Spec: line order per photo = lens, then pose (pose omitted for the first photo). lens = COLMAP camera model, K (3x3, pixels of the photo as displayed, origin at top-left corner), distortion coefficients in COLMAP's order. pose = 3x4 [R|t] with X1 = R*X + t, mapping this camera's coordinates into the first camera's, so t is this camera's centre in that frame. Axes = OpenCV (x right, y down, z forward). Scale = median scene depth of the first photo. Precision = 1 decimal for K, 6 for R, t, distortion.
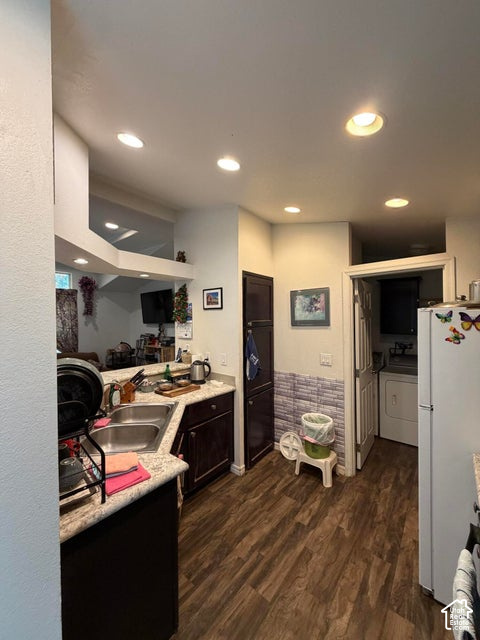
lens RADIAL K [[254.8, 0, 242.7], [0, 254.8, 317.6], [0, 0, 1]] dist [-0.002530, 0.000201]
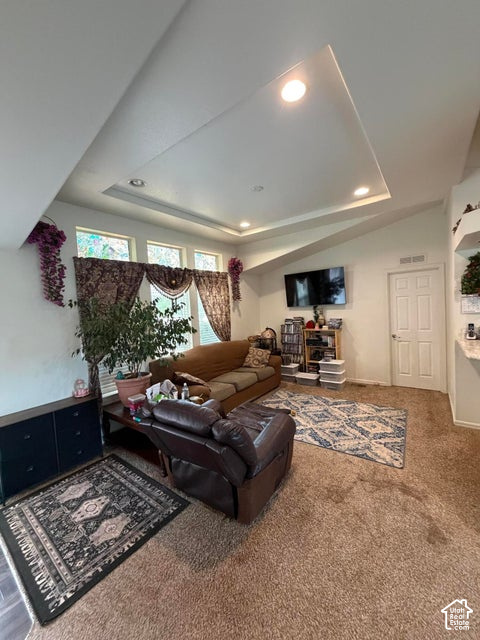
lens RADIAL K [[254.8, 0, 239.5], [0, 254.8, 314.9], [0, 0, 1]] dist [-0.002530, 0.000201]
pose [[0.998473, -0.042953, 0.034734, -0.627353], [0.041350, 0.998103, 0.045621, 0.002342], [-0.036628, -0.044115, 0.998355, 0.072960]]
